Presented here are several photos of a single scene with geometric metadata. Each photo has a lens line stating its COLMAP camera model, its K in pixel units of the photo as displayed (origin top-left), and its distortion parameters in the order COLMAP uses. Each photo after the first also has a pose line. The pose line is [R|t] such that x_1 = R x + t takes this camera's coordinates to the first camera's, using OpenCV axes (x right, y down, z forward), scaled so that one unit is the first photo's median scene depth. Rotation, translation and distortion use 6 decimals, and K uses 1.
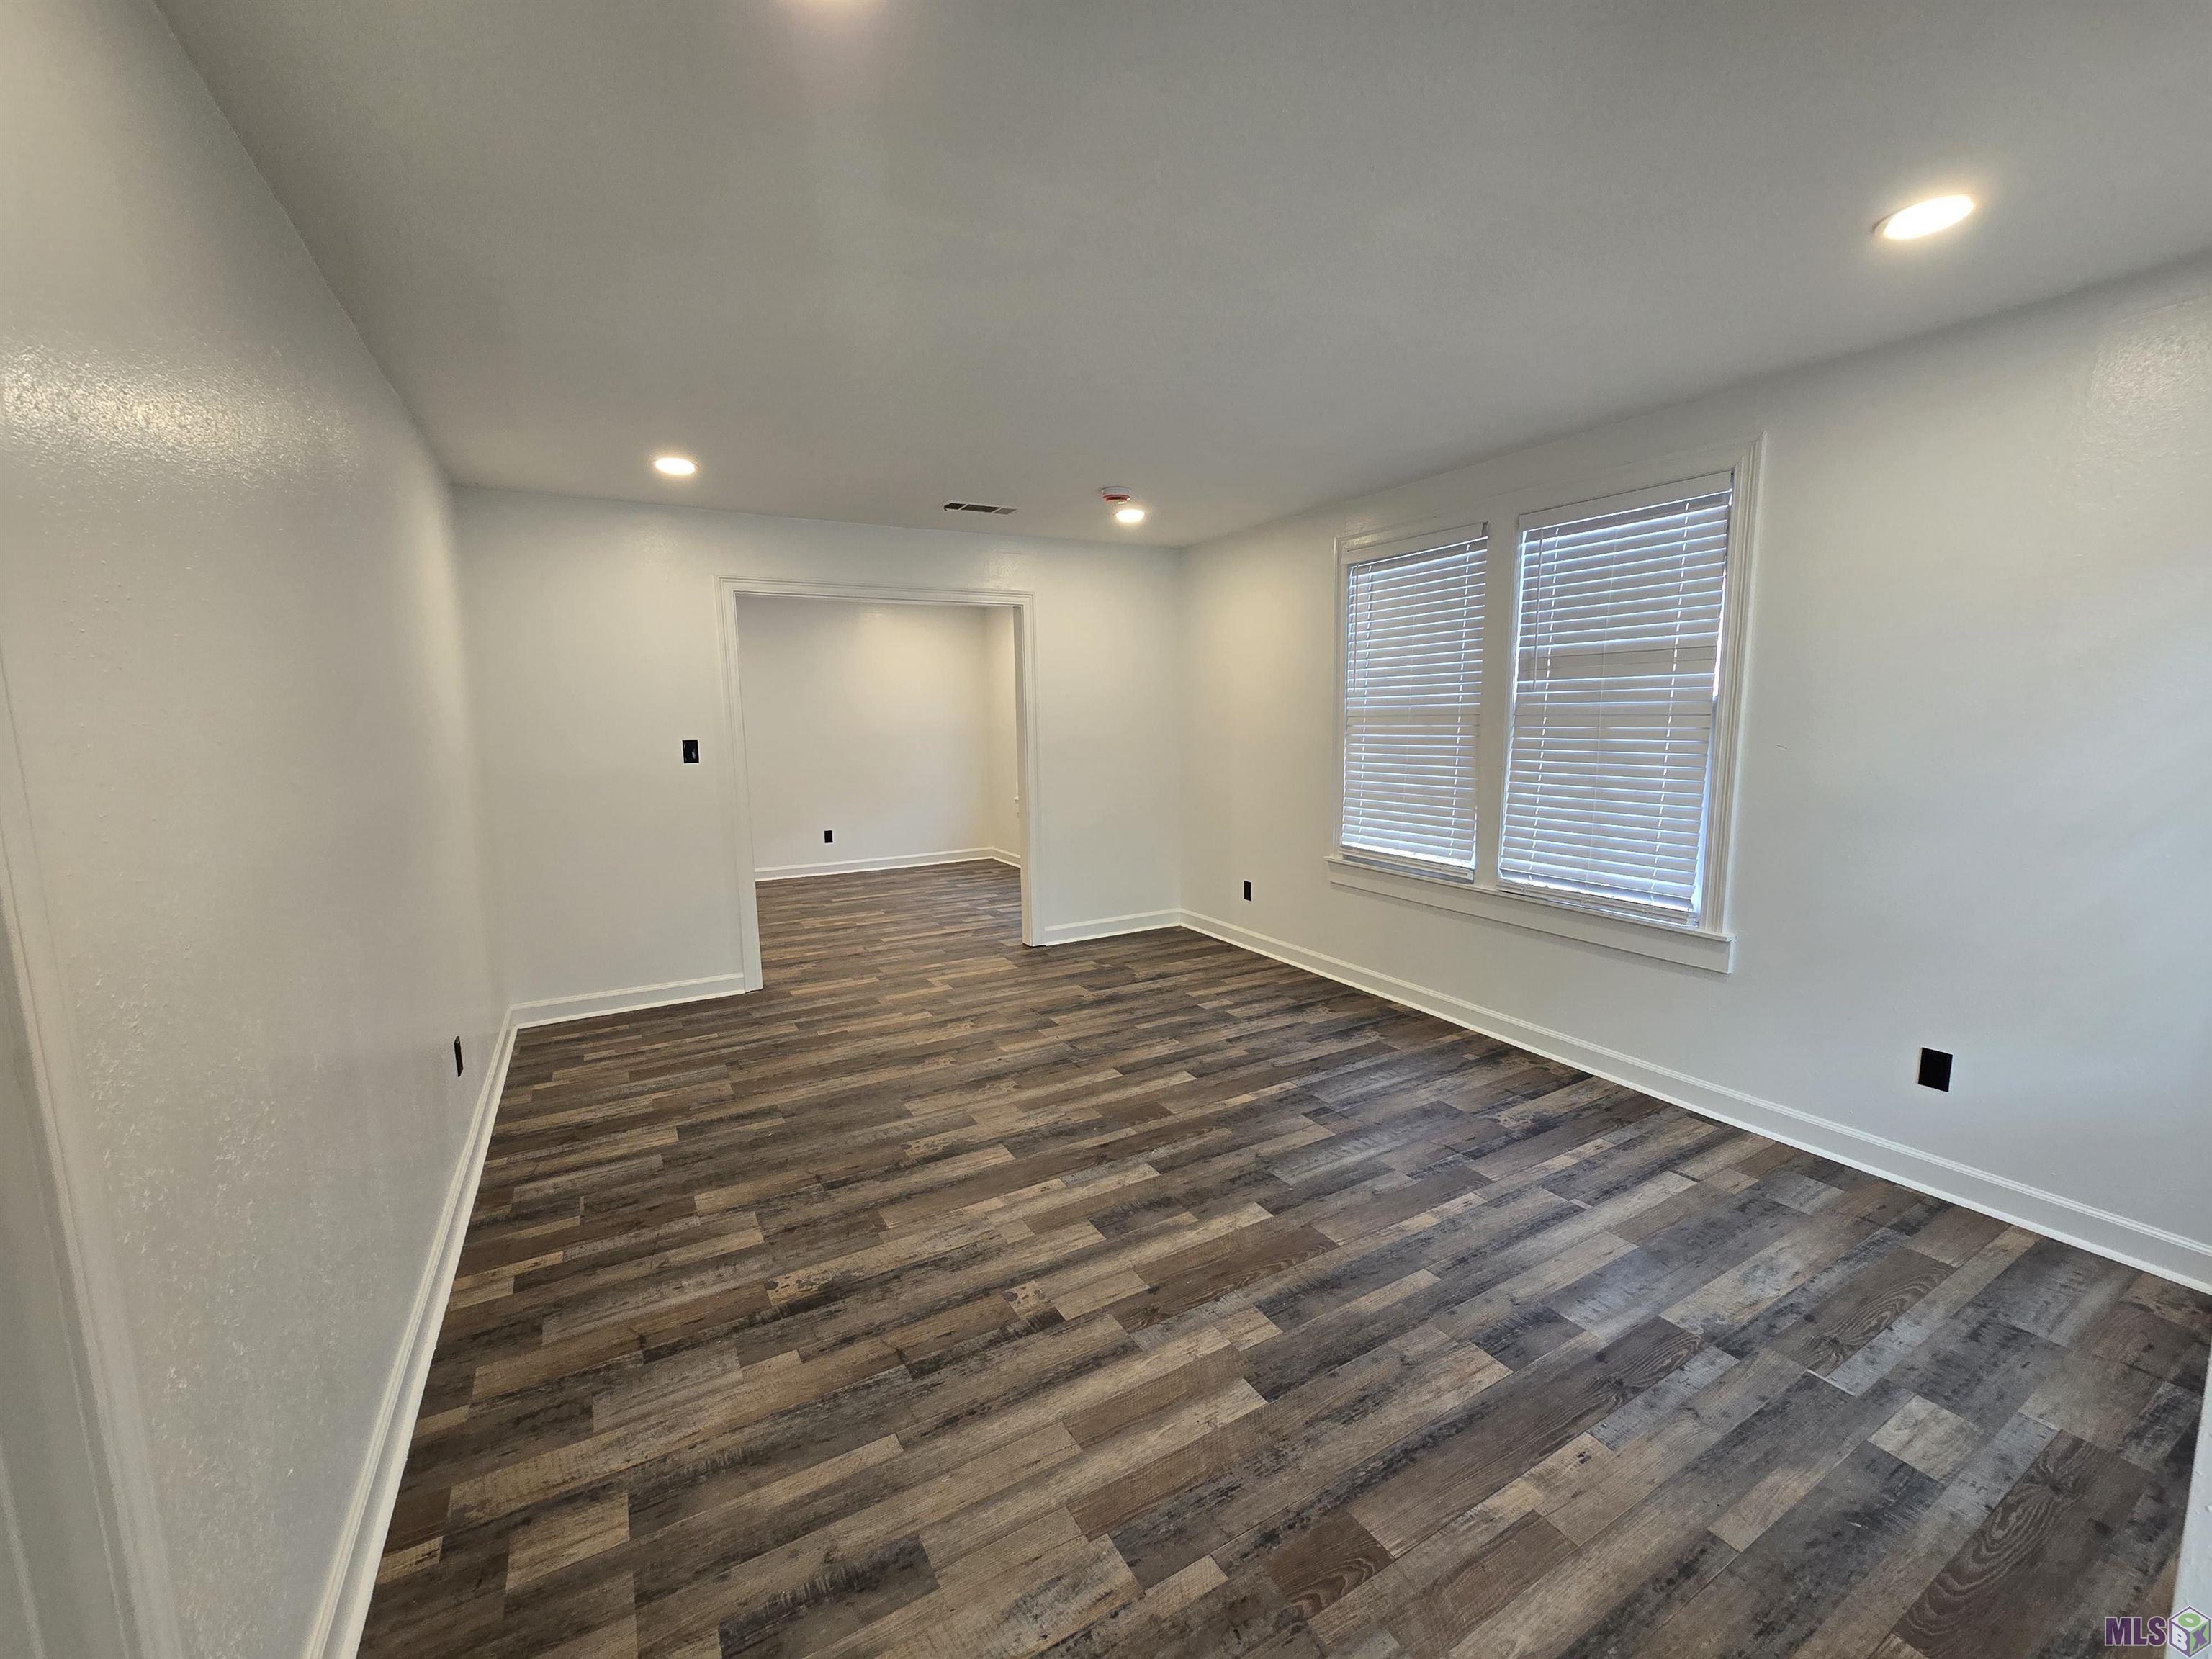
lens RADIAL K [[900.2, 0, 1117.4], [0, 900.2, 835.2], [0, 0, 1]] dist [-0.002551, -0.000144]
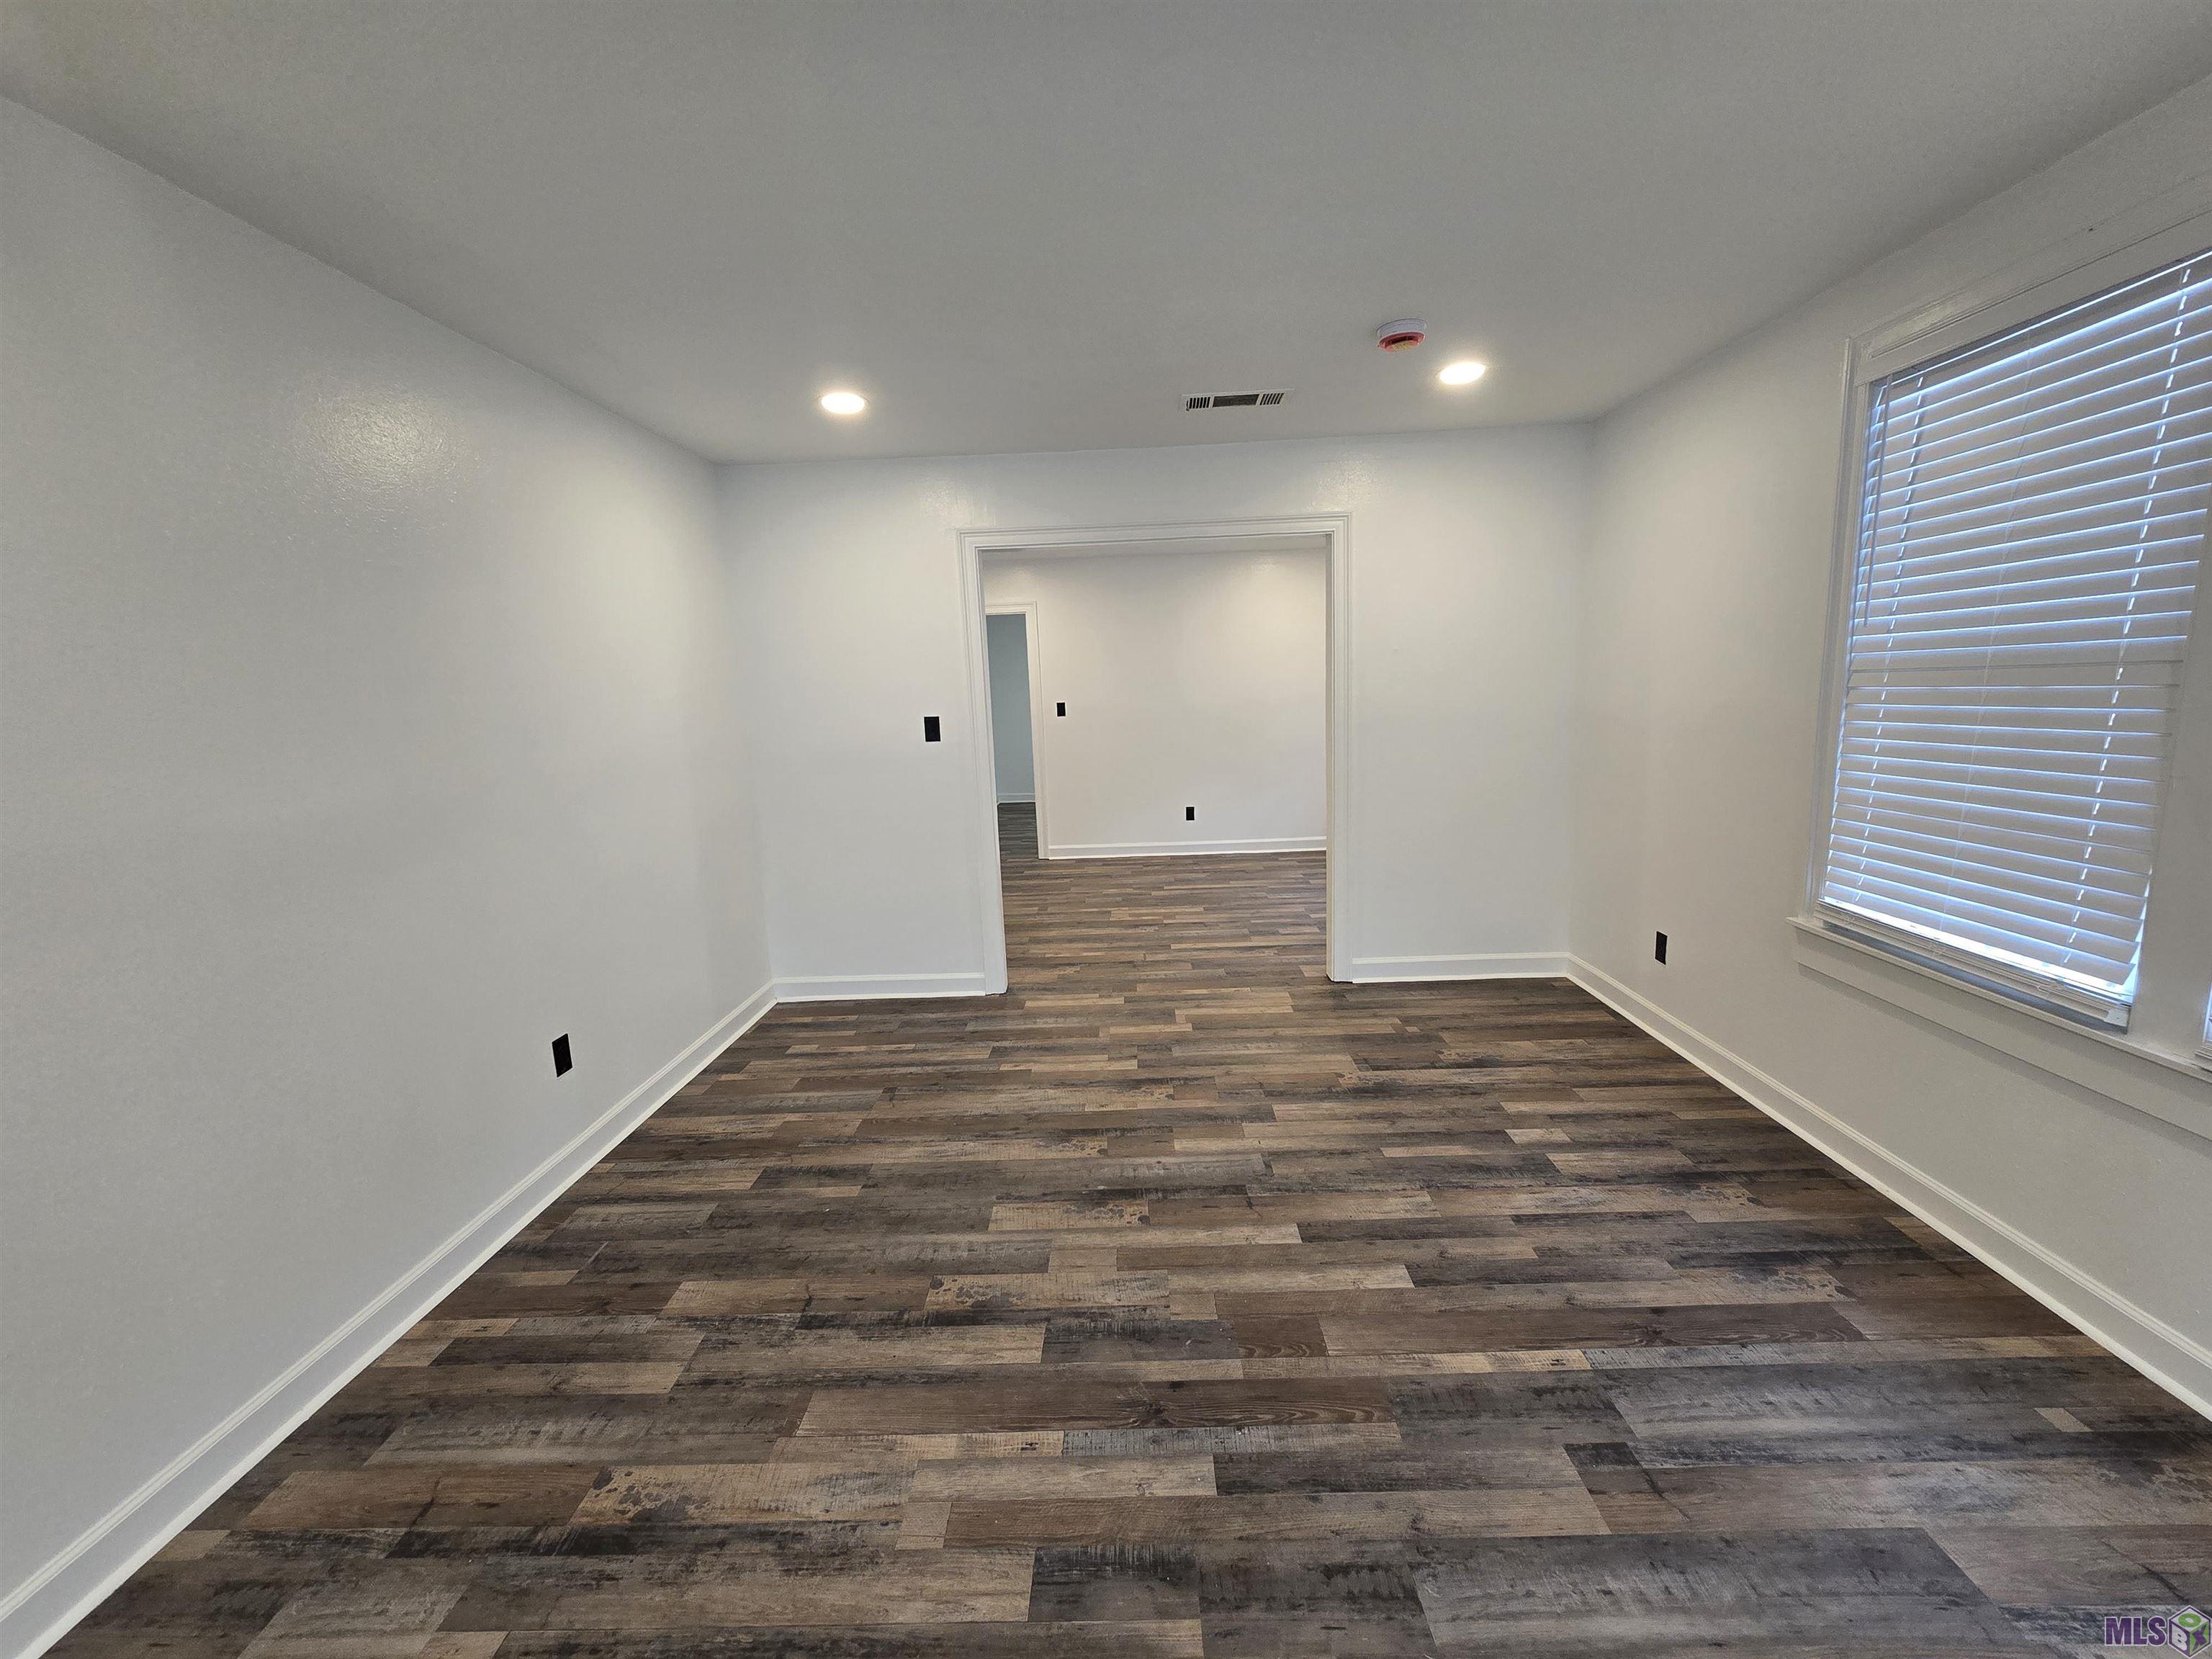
lens RADIAL K [[900.2, 0, 1117.4], [0, 900.2, 835.2], [0, 0, 1]] dist [-0.002551, -0.000144]
pose [[0.856204, 0.066239, -0.512373, 0.186538], [-0.043879, 0.997487, 0.055630, -0.050652], [0.514771, -0.025148, 0.856959, 0.351232]]
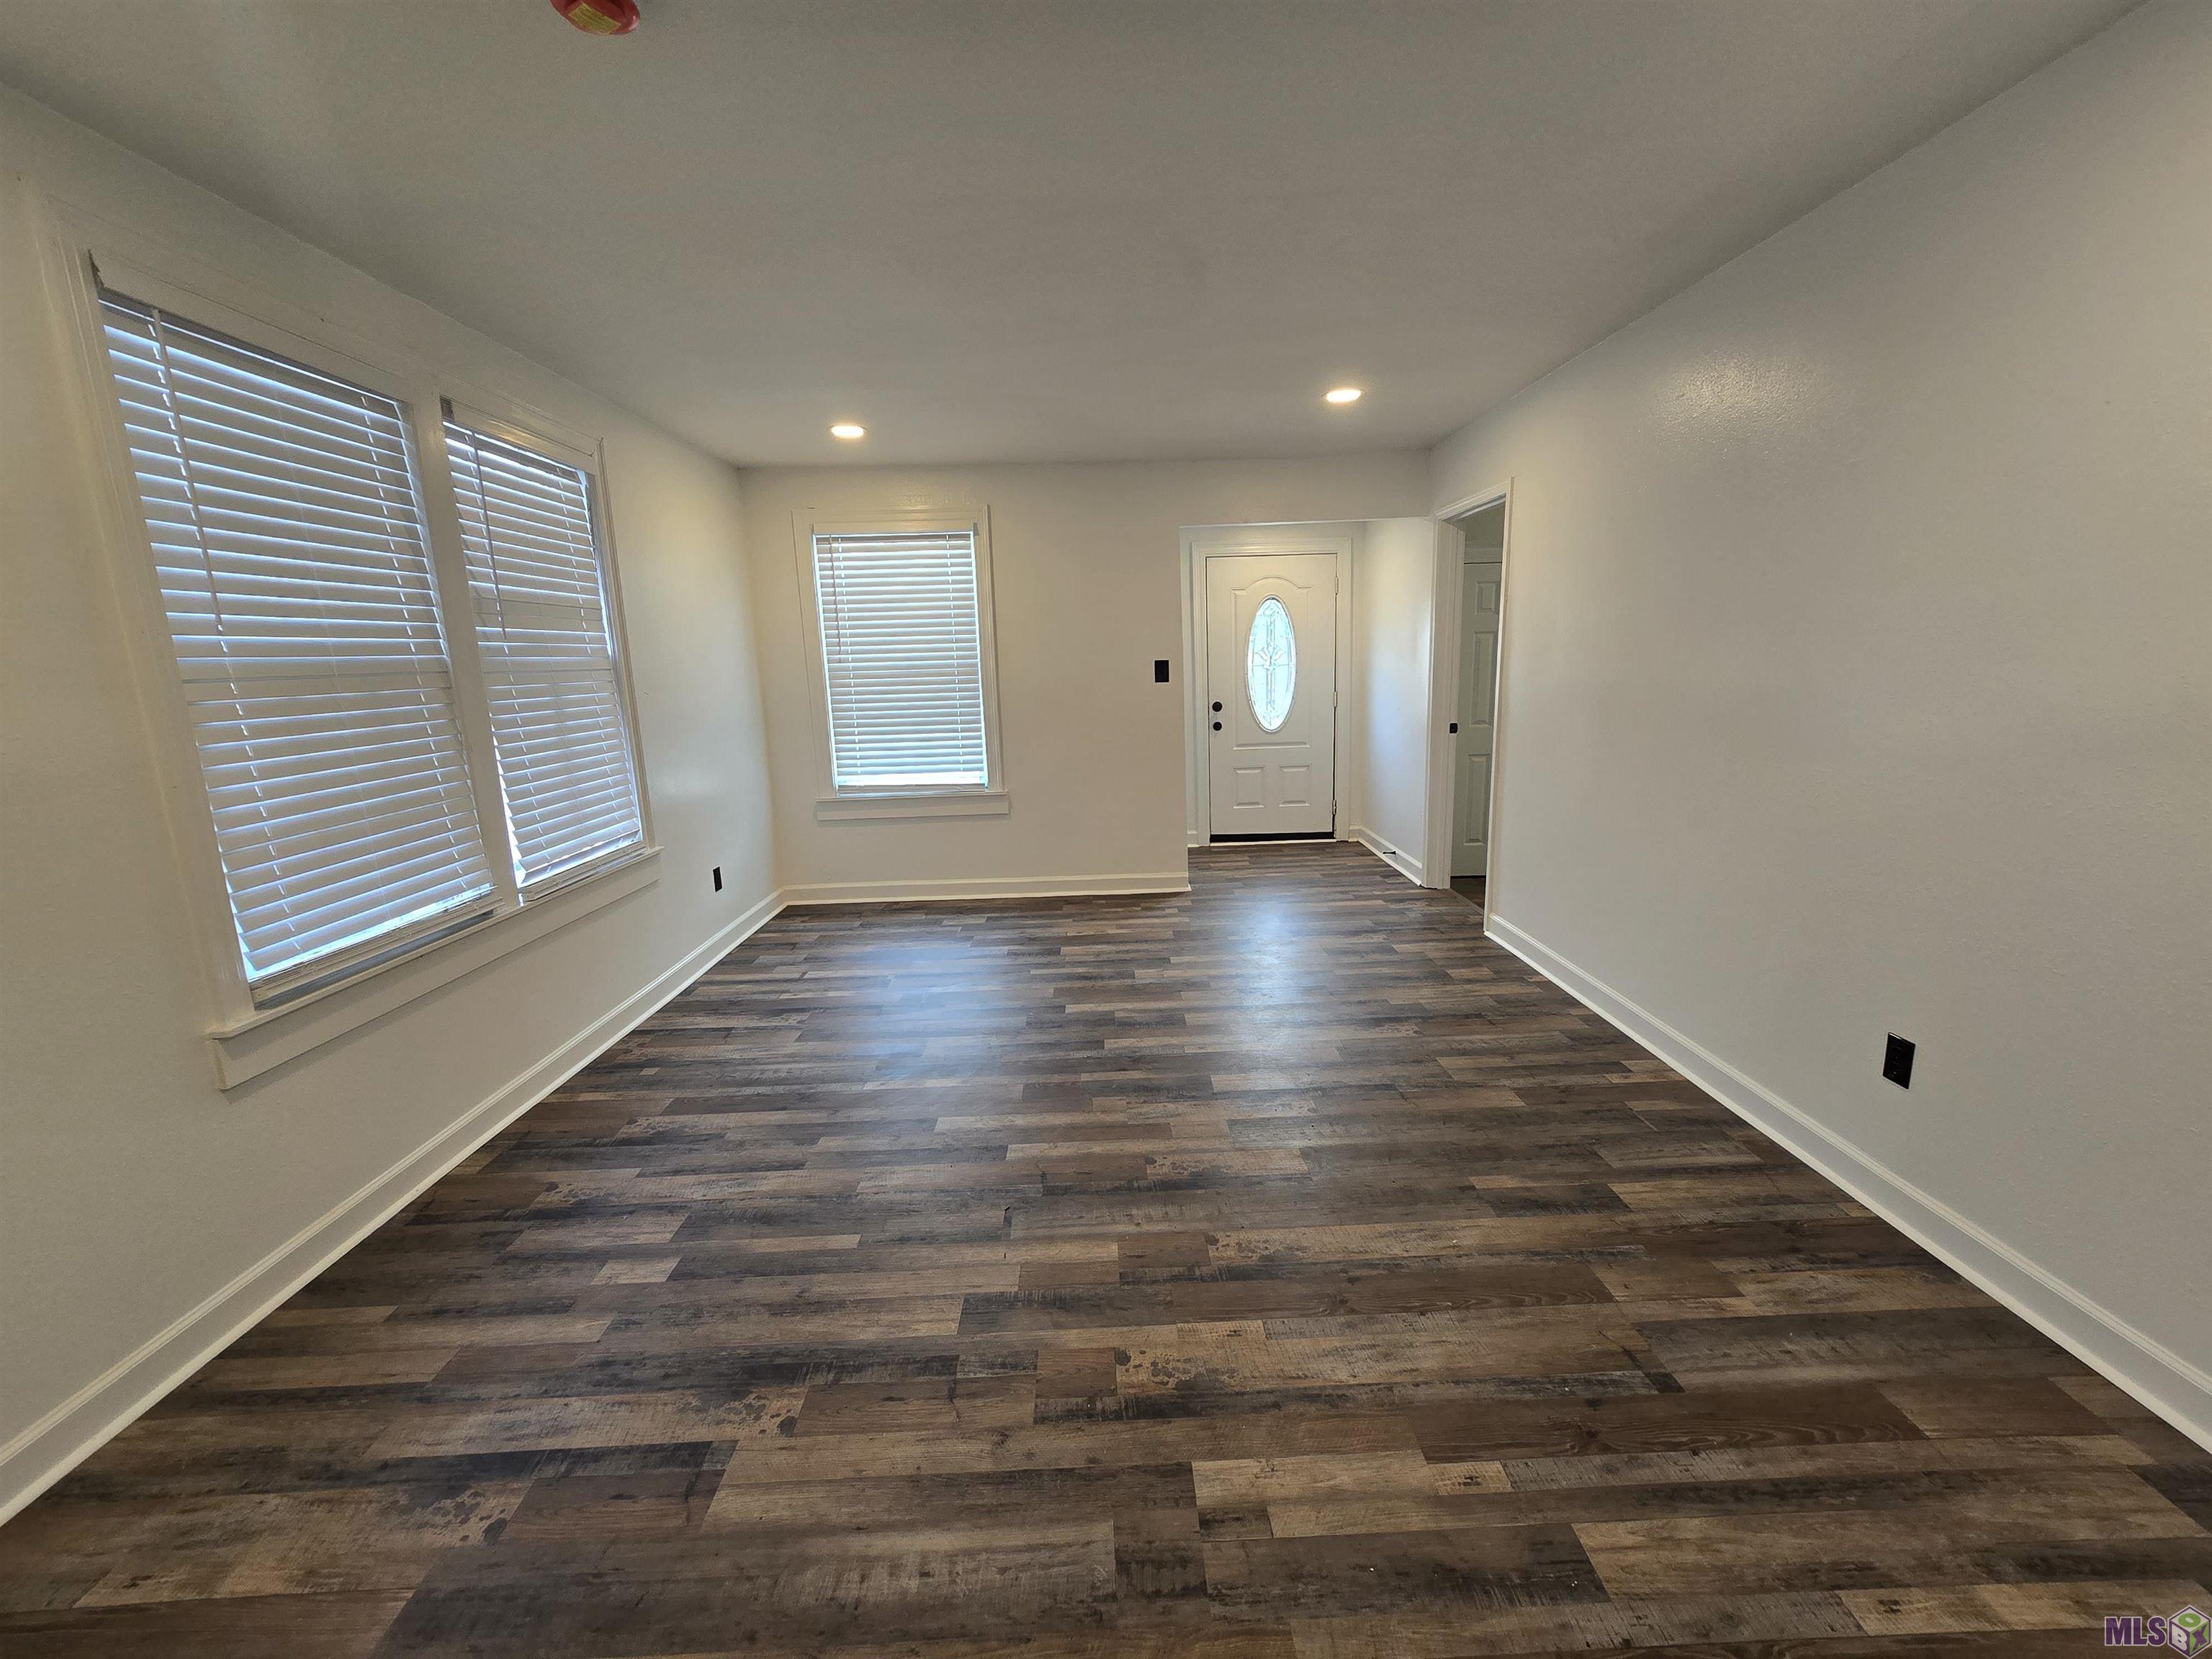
lens RADIAL K [[898.9, 0, 1113.2], [0, 898.9, 834.0], [0, 0, 1]] dist [-0.008210, 0.003838]
pose [[-0.874361, -0.051944, 0.482487, -0.370257], [0.109747, 0.947329, 0.300870, -0.165177], [-0.472703, 0.316020, -0.822608, 1.348755]]
